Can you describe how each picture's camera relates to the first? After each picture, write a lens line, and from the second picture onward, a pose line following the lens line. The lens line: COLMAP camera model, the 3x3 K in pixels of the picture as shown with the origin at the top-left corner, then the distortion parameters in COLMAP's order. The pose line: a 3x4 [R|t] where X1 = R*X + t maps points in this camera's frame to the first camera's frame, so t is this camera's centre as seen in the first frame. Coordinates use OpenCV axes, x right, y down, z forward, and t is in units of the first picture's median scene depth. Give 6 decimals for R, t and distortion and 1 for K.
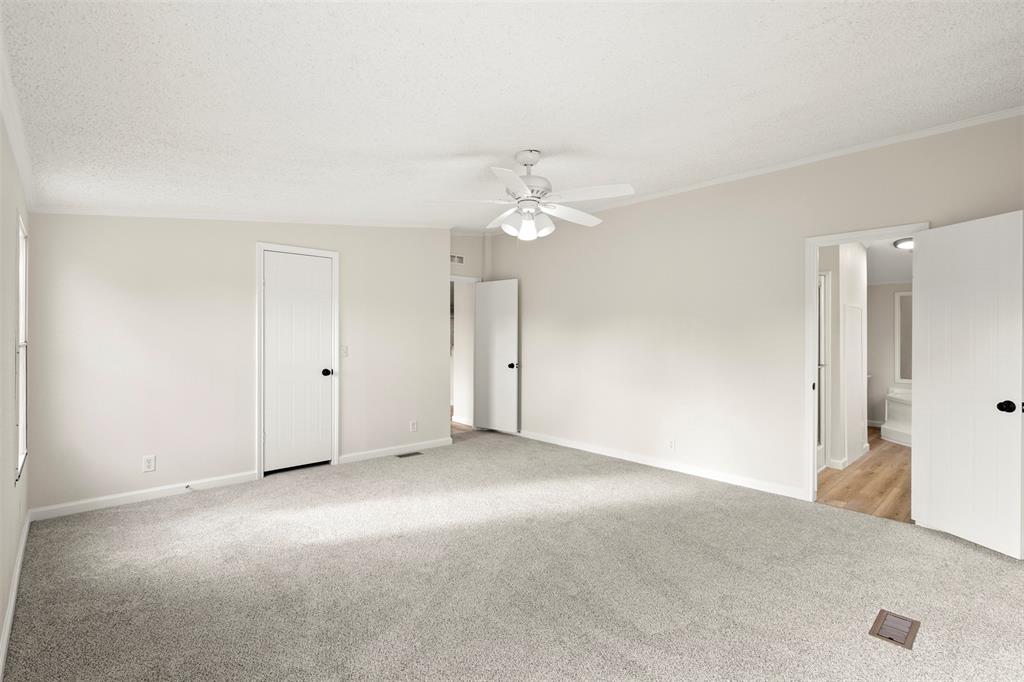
lens RADIAL K [[472.4, 0, 512.0], [0, 472.4, 341.0], [0, 0, 1]] dist [0.025037, -0.000092]
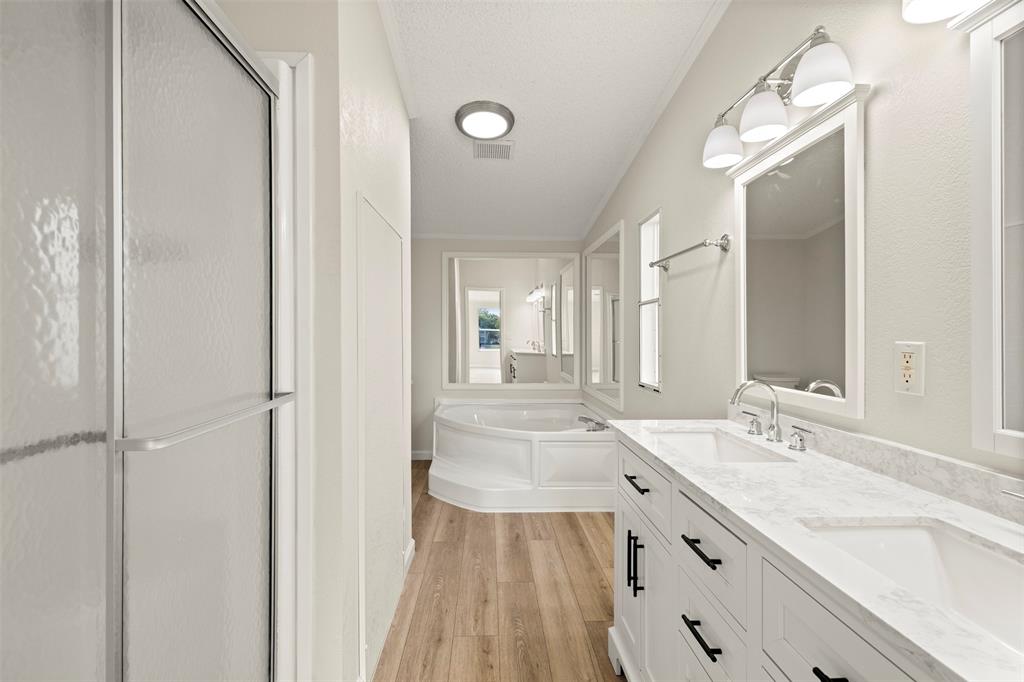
lens RADIAL K [[472.4, 0, 512.0], [0, 472.4, 341.0], [0, 0, 1]] dist [0.025037, -0.000092]
pose [[0.661130, -0.003543, 0.750263, 0.378934], [-0.001334, 0.999982, 0.005898, 0.011463], [-0.750270, -0.004901, 0.661114, 0.512148]]
